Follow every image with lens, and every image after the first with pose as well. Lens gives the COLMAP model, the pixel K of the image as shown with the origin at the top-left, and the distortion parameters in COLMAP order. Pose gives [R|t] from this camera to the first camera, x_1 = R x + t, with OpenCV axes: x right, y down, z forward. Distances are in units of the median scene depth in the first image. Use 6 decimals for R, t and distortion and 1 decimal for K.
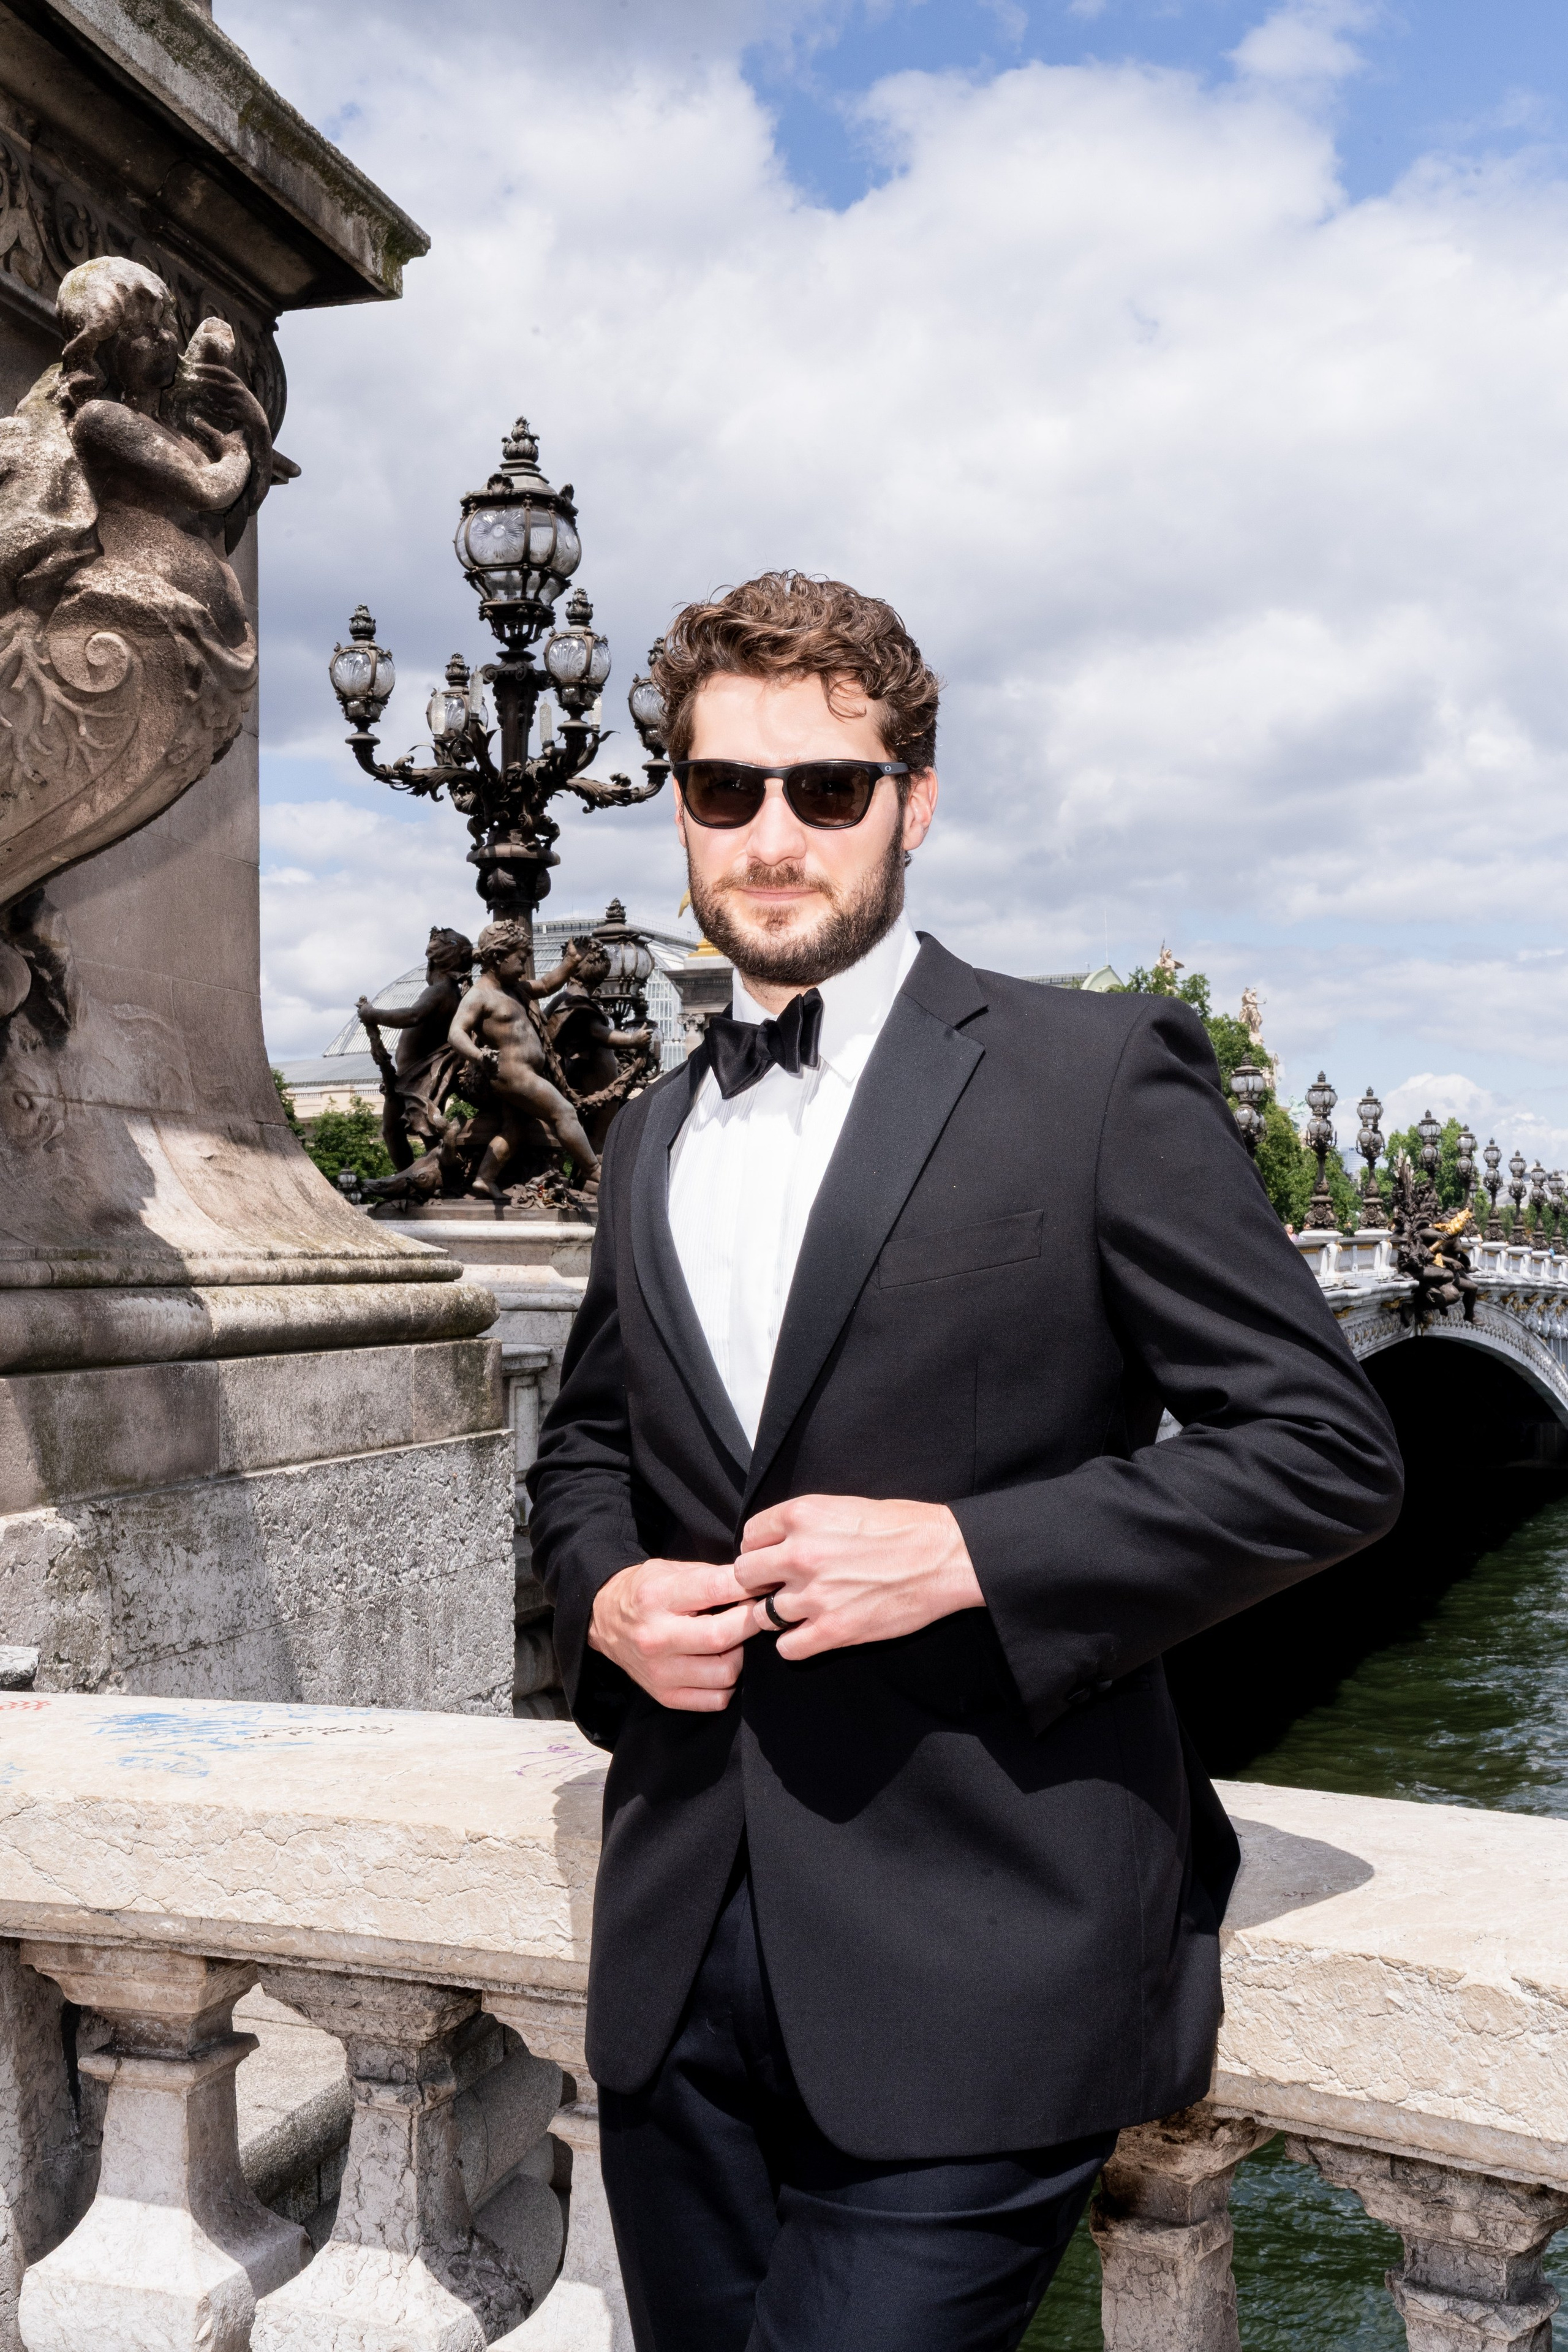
lens RADIAL K [[2687.9, 0, 790.8], [0, 2687.9, 1210.9], [0, 0, 1]] dist [0.002019, 0.024450]
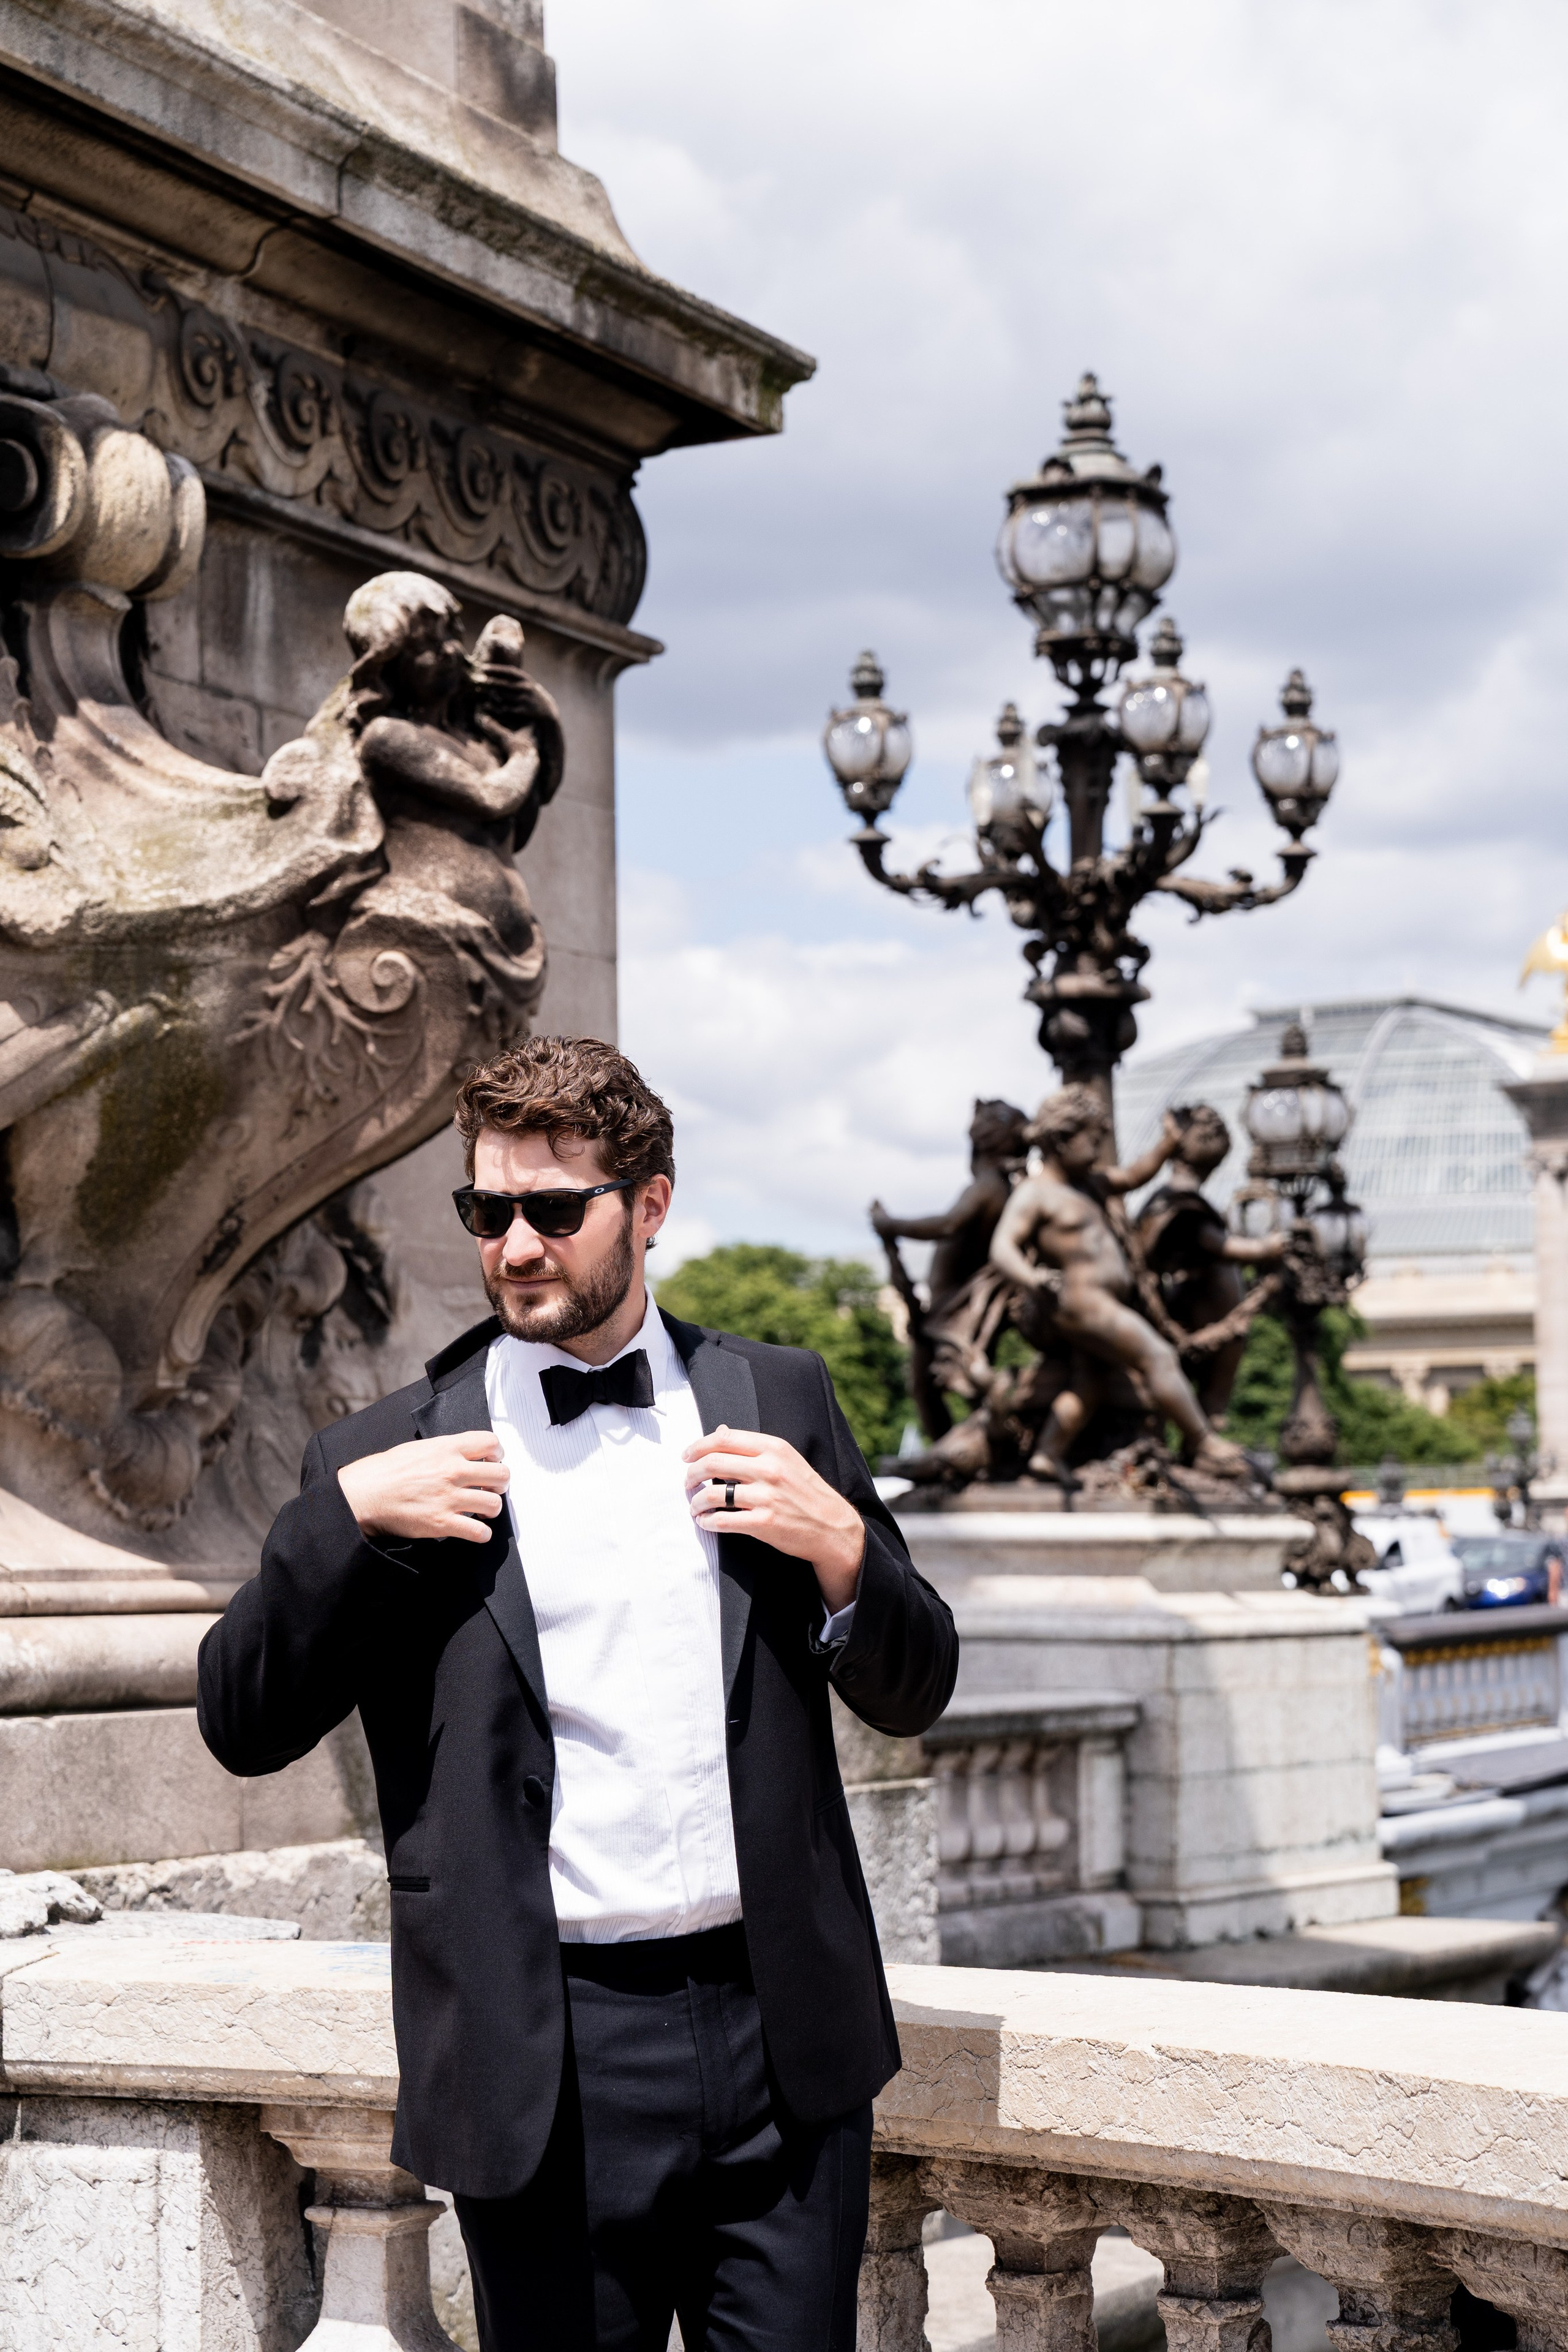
lens RADIAL K [[4513.6, 0, 824.7], [0, 4513.6, 1256.3], [0, 0, 1]] dist [-0.020546, 0.188608]
pose [[0.979892, -0.022343, -0.198273, 0.166021], [0.012249, 0.998572, -0.051991, -0.008736], [0.199152, 0.048517, 0.978767, -0.430825]]
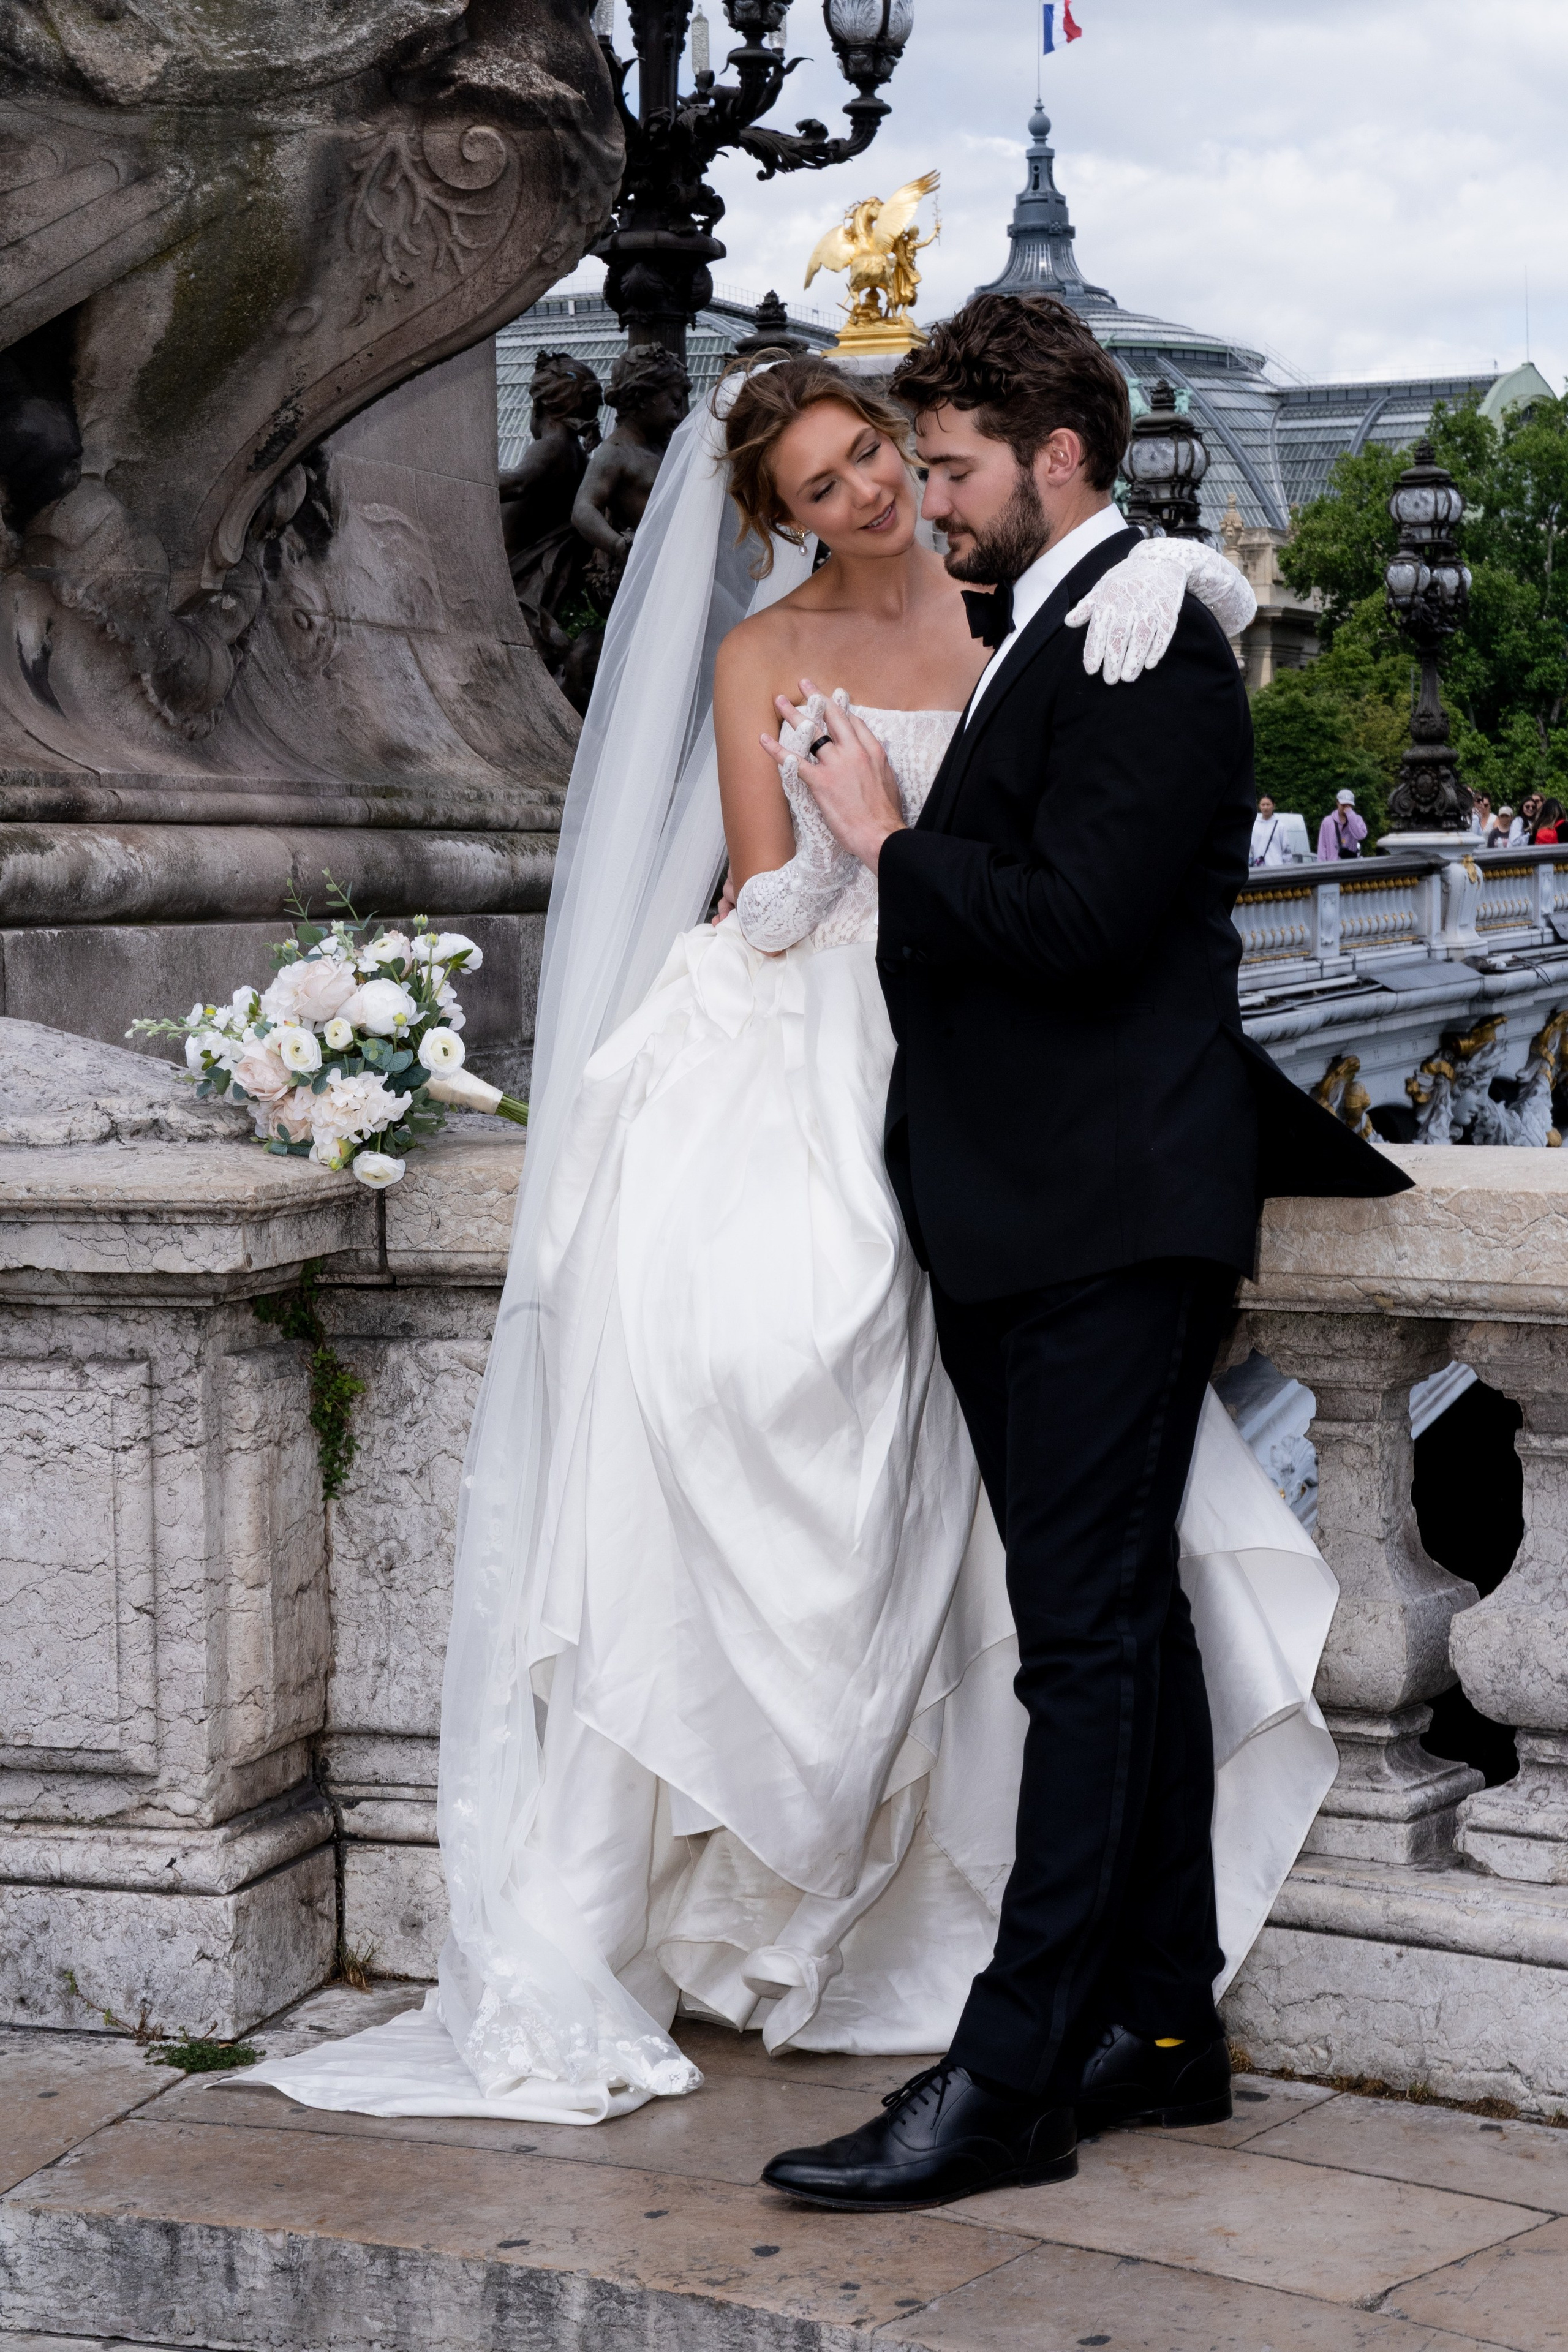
lens RADIAL K [[4513.6, 0, 824.7], [0, 4513.6, 1256.3], [0, 0, 1]] dist [-0.020546, 0.188608]
pose [[0.999364, 0.000362, -0.035671, -0.053830], [0.003333, 0.994625, 0.103488, 0.012850], [0.035517, -0.103541, 0.993991, -0.441729]]
